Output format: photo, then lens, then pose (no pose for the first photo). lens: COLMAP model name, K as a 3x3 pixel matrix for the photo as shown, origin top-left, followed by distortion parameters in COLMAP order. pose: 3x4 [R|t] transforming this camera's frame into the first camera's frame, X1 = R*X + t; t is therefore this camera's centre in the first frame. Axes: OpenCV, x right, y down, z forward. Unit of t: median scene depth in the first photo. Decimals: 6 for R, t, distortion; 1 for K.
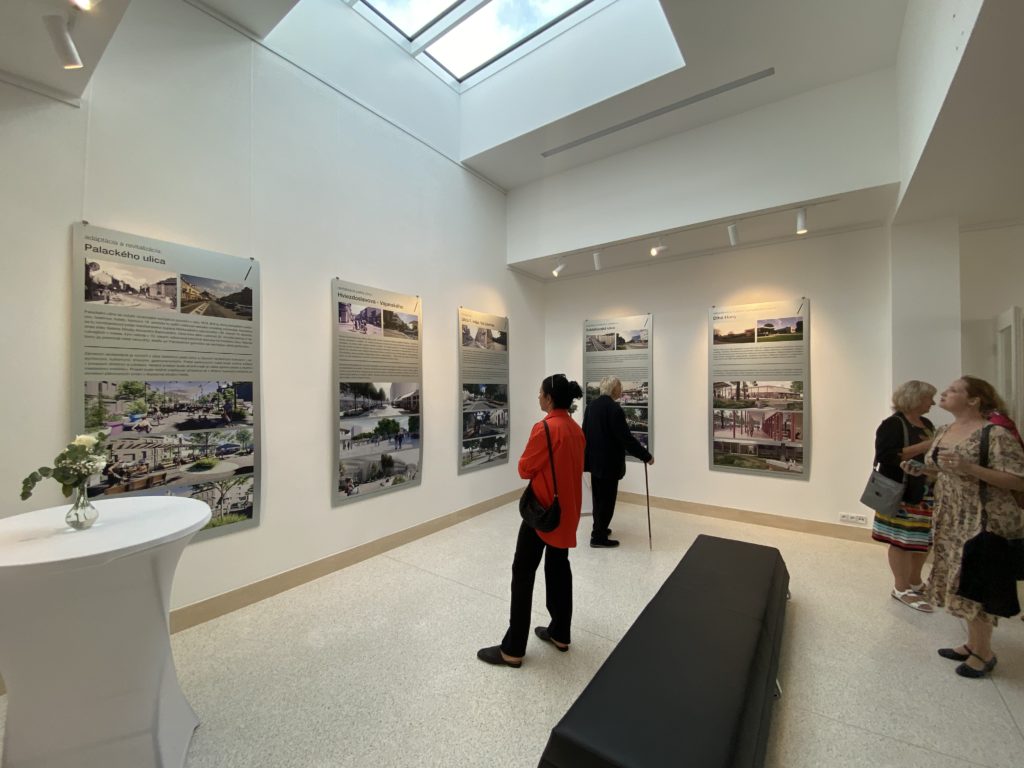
lens RADIAL K [[416.8, 0, 512.0], [0, 416.8, 384.0], [0, 0, 1]] dist [-0.001146, -0.000439]
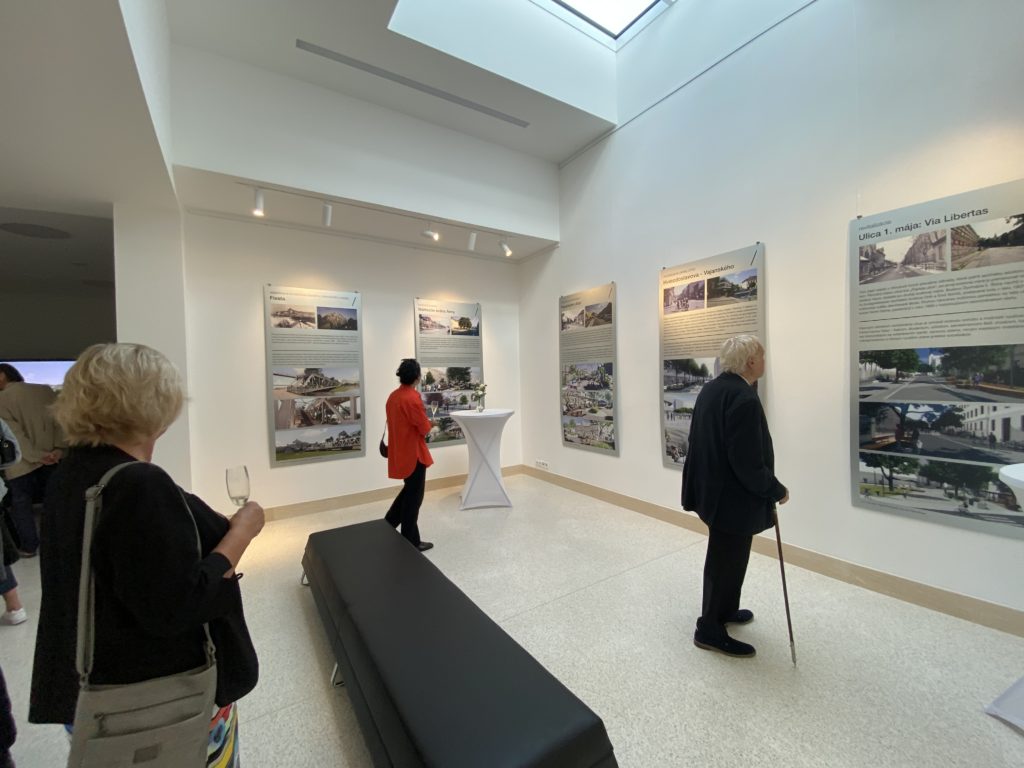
lens RADIAL K [[416.8, 0, 512.0], [0, 416.8, 384.0], [0, 0, 1]] dist [-0.001146, -0.000439]
pose [[-0.379501, 0.037751, -0.924421, 0.797323], [0.034399, 0.999052, 0.026678, 0.016789], [0.924552, -0.021675, -0.380440, 1.038831]]
